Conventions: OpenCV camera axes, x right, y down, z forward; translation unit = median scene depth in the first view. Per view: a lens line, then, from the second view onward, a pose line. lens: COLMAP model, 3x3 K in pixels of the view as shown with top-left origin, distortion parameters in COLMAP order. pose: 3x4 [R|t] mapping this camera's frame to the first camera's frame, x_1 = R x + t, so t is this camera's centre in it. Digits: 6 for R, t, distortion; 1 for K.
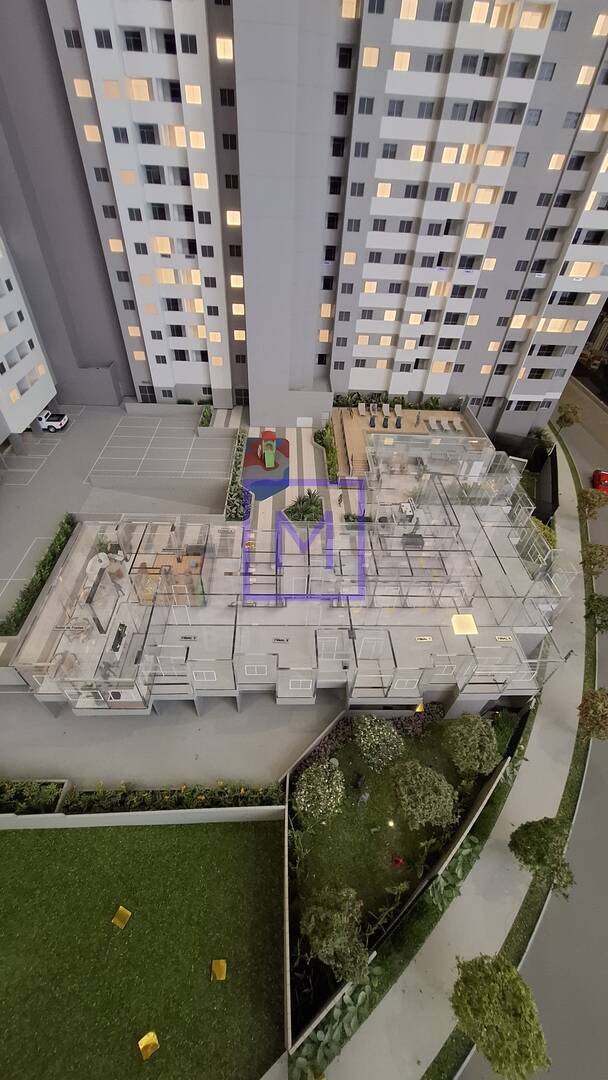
lens RADIAL K [[421.0, 0, 304.0], [0, 421.0, 540.0], [0, 0, 1]] dist [-0.003280, 0.000720]
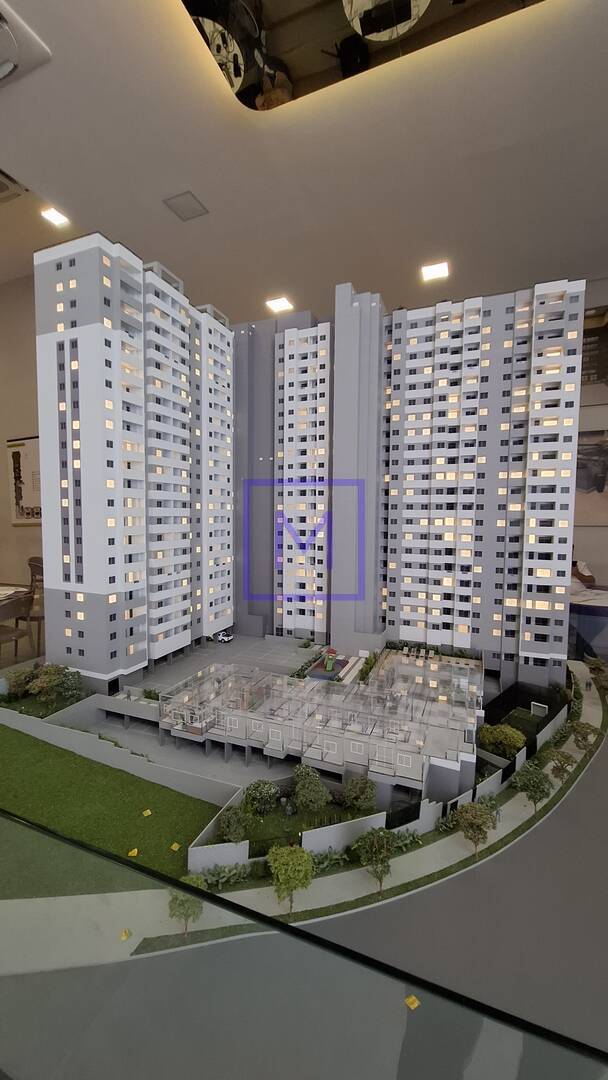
lens RADIAL K [[421.0, 0, 304.0], [0, 421.0, 540.0], [0, 0, 1]] dist [-0.003280, 0.000720]
pose [[0.916347, -0.014697, -0.400116, 0.454566], [-0.246579, 0.766616, -0.592873, 0.394082], [0.315449, 0.641937, 0.698862, -0.437686]]
